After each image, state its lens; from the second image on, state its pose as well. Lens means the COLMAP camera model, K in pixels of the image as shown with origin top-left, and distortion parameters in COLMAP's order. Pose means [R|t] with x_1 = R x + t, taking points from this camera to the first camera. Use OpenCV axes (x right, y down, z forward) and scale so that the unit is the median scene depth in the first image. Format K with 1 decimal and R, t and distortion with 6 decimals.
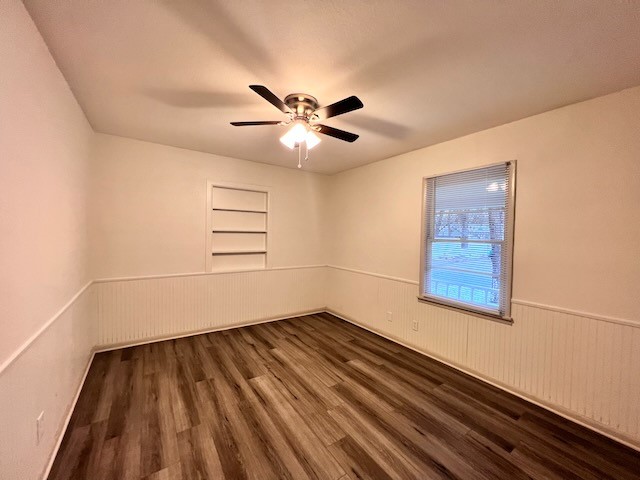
lens RADIAL K [[255.5, 0, 320.6], [0, 255.5, 239.4], [0, 0, 1]] dist [-0.001474, -0.000310]
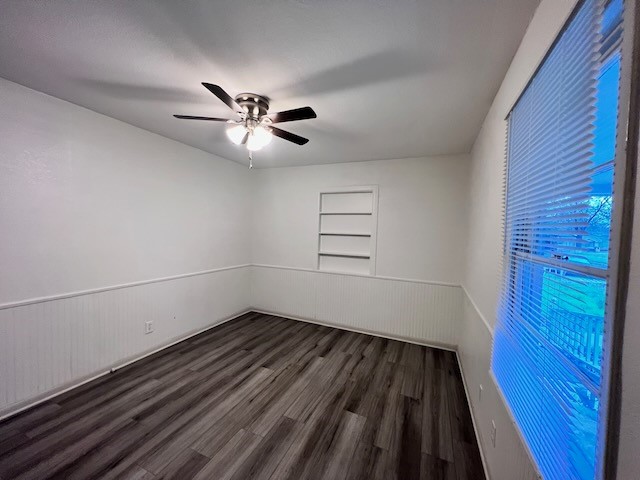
lens RADIAL K [[255.5, 0, 320.6], [0, 255.5, 240.1], [0, 0, 1]] dist [-0.001474, -0.000310]
pose [[0.539197, 0.029958, -0.841647, 0.635254], [-0.044881, 0.998969, 0.006805, -0.014327], [0.840983, 0.034105, 0.539986, 0.495159]]
